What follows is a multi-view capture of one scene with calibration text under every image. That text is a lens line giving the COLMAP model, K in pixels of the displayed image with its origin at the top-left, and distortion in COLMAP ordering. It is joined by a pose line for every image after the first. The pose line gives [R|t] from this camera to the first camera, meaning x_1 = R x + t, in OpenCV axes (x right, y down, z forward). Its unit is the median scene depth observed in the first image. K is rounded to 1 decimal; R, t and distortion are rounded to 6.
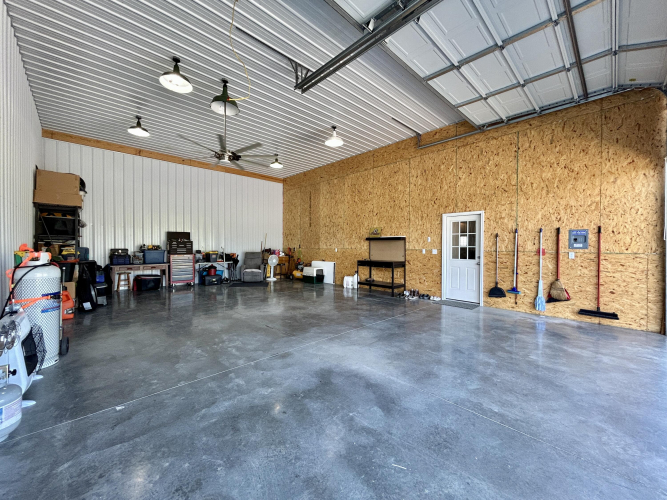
lens RADIAL K [[269.8, 0, 330.5], [0, 269.8, 248.8], [0, 0, 1]] dist [0.000017, -0.000306]
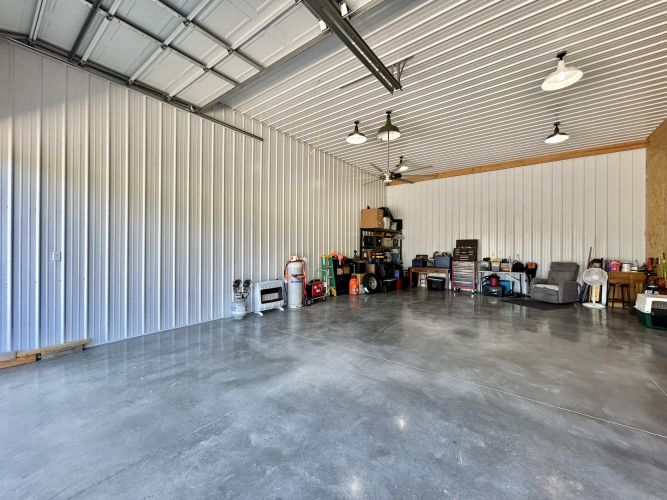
lens RADIAL K [[269.8, 0, 330.6], [0, 269.8, 250.0], [0, 0, 1]] dist [0.000017, -0.000306]
pose [[0.153532, -0.002017, -0.988142, 0.819032], [-0.015122, 0.999876, -0.004390, -0.021356], [0.988028, 0.015617, 0.153482, 0.667387]]
